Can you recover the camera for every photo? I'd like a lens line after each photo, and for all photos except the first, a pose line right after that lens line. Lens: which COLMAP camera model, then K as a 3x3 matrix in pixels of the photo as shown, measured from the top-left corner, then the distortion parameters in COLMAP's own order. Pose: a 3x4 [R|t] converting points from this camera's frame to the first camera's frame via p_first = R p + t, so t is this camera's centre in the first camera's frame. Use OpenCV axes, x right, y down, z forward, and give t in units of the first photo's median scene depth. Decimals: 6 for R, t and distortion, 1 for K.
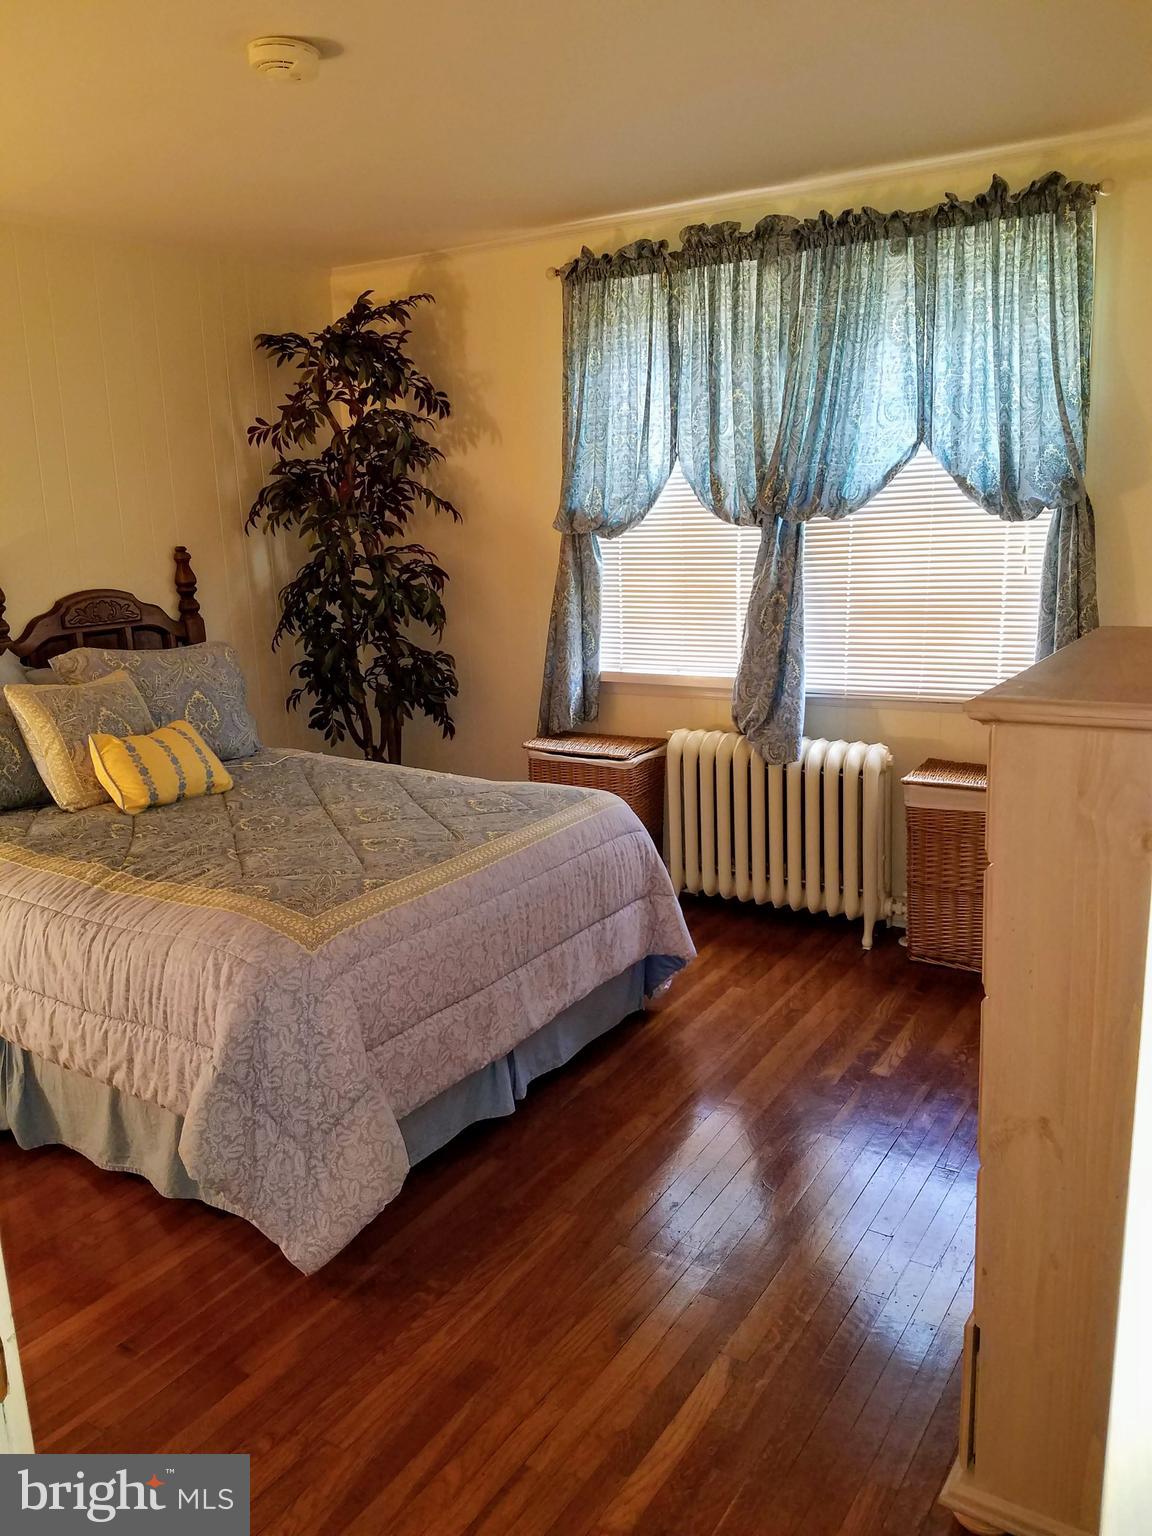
lens RADIAL K [[1170.4, 0, 572.0], [0, 1170.4, 760.0], [0, 0, 1]] dist [0.153170, -0.306415]
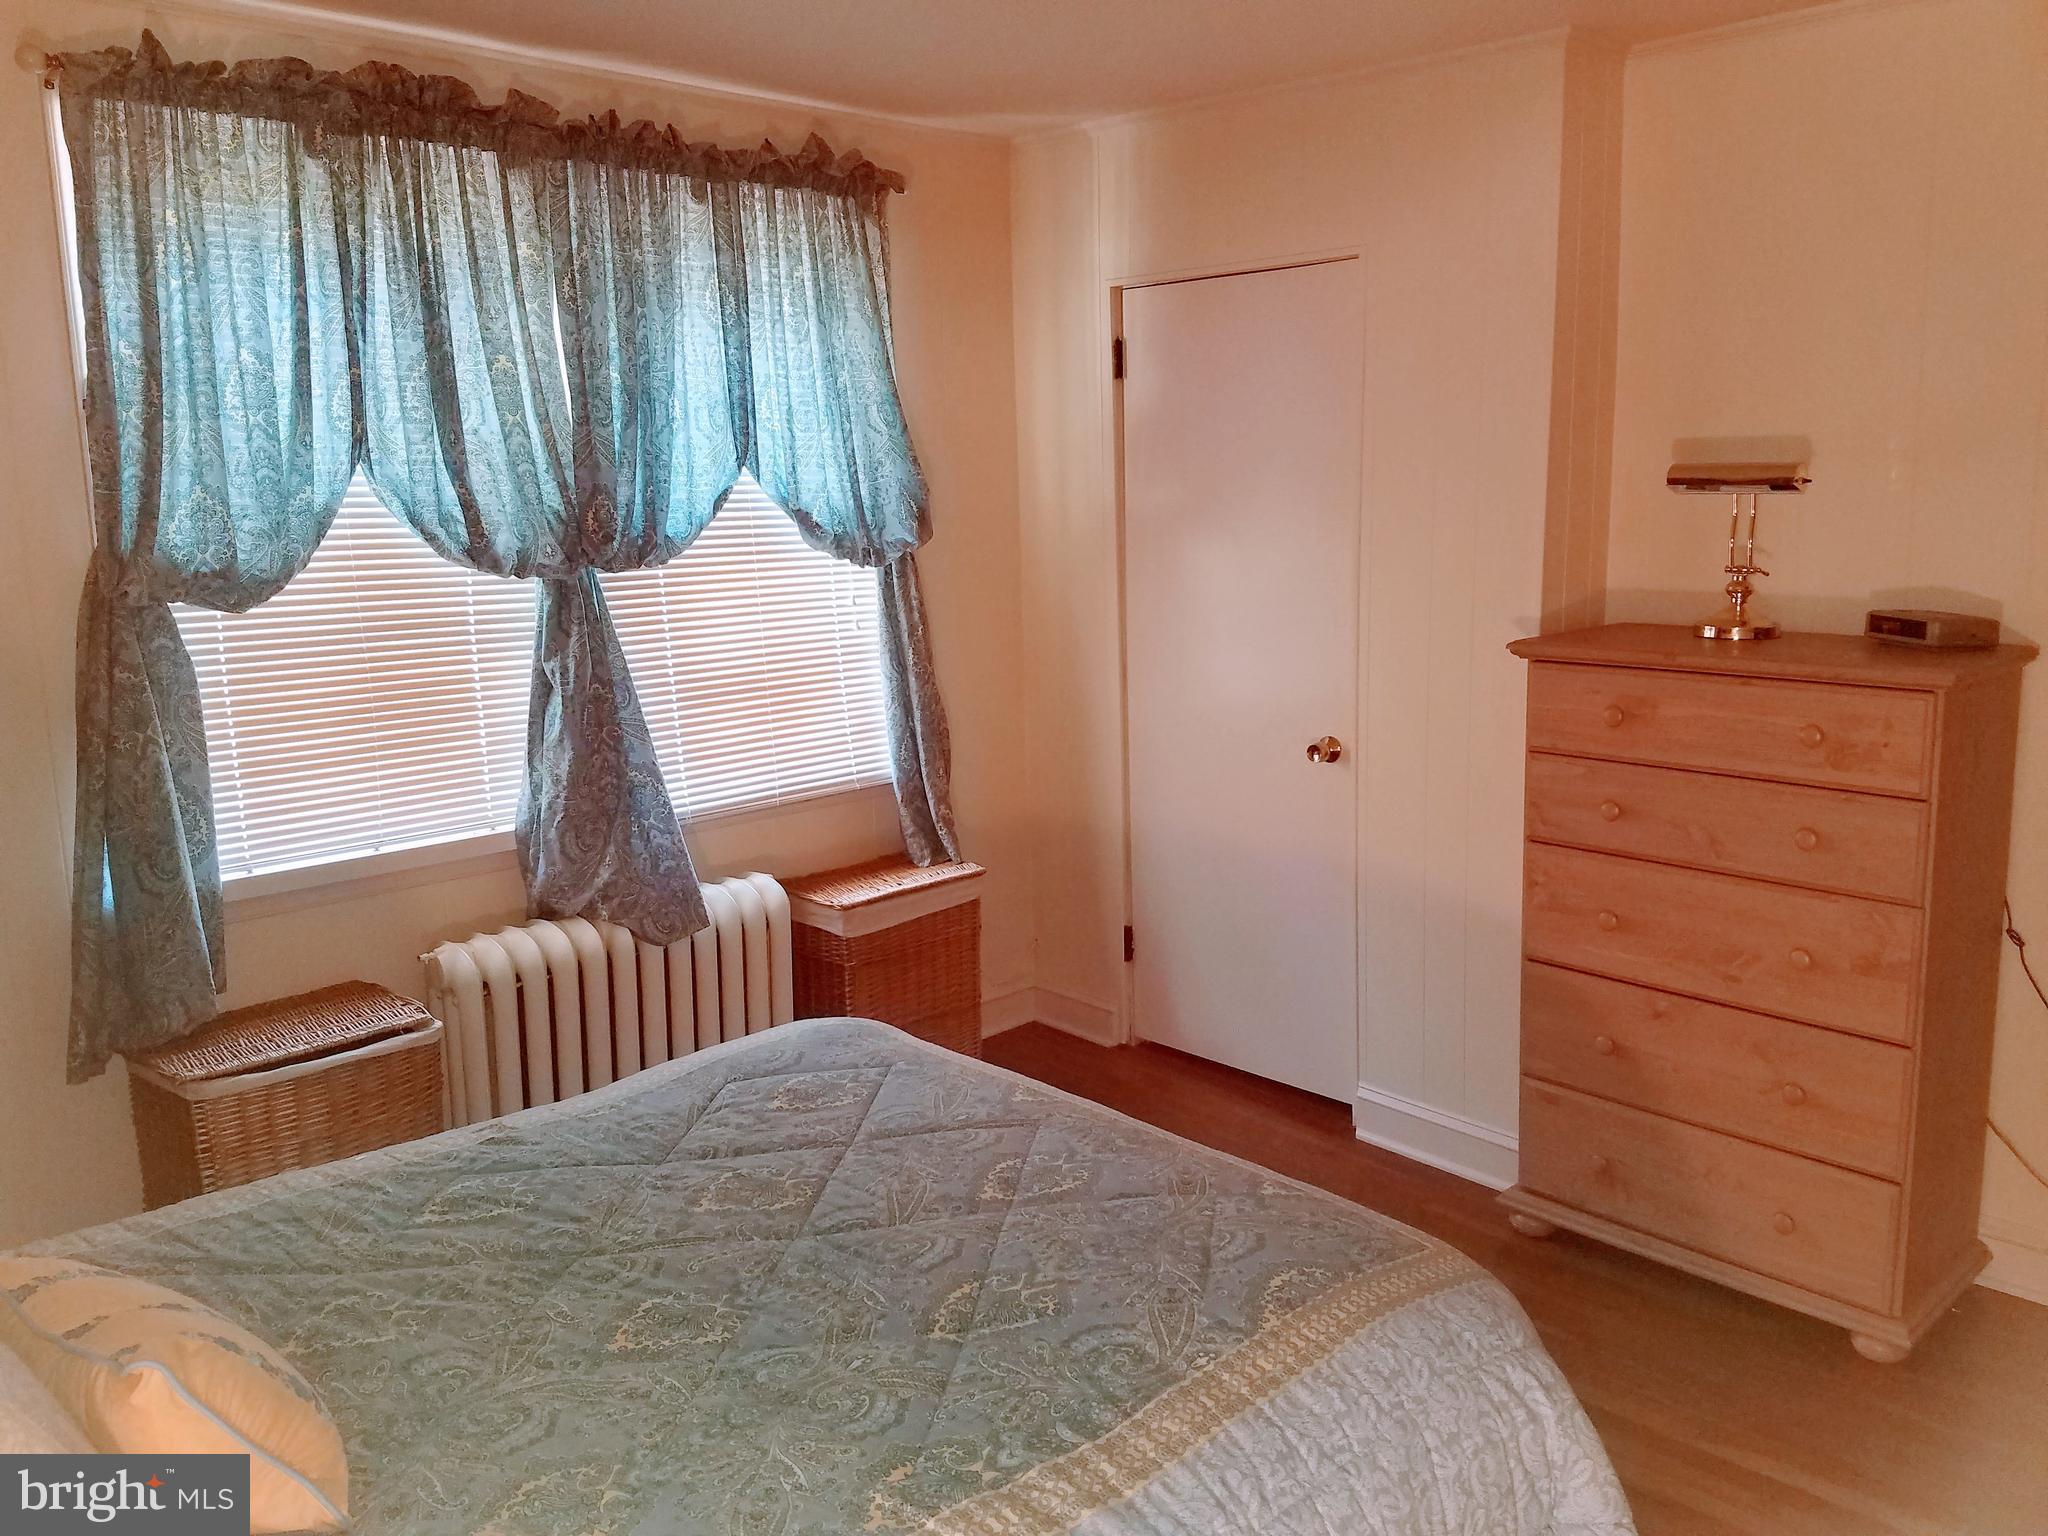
lens RADIAL K [[1560.6, 0, 1024.0], [0, 1560.6, 768.0], [0, 0, 1]] dist [0.153170, -0.306415]
pose [[0.256989, -0.142671, 0.955825, -0.607596], [0.208183, 0.973995, 0.089409, -0.129073], [-0.943725, 0.176009, 0.280008, 0.576239]]
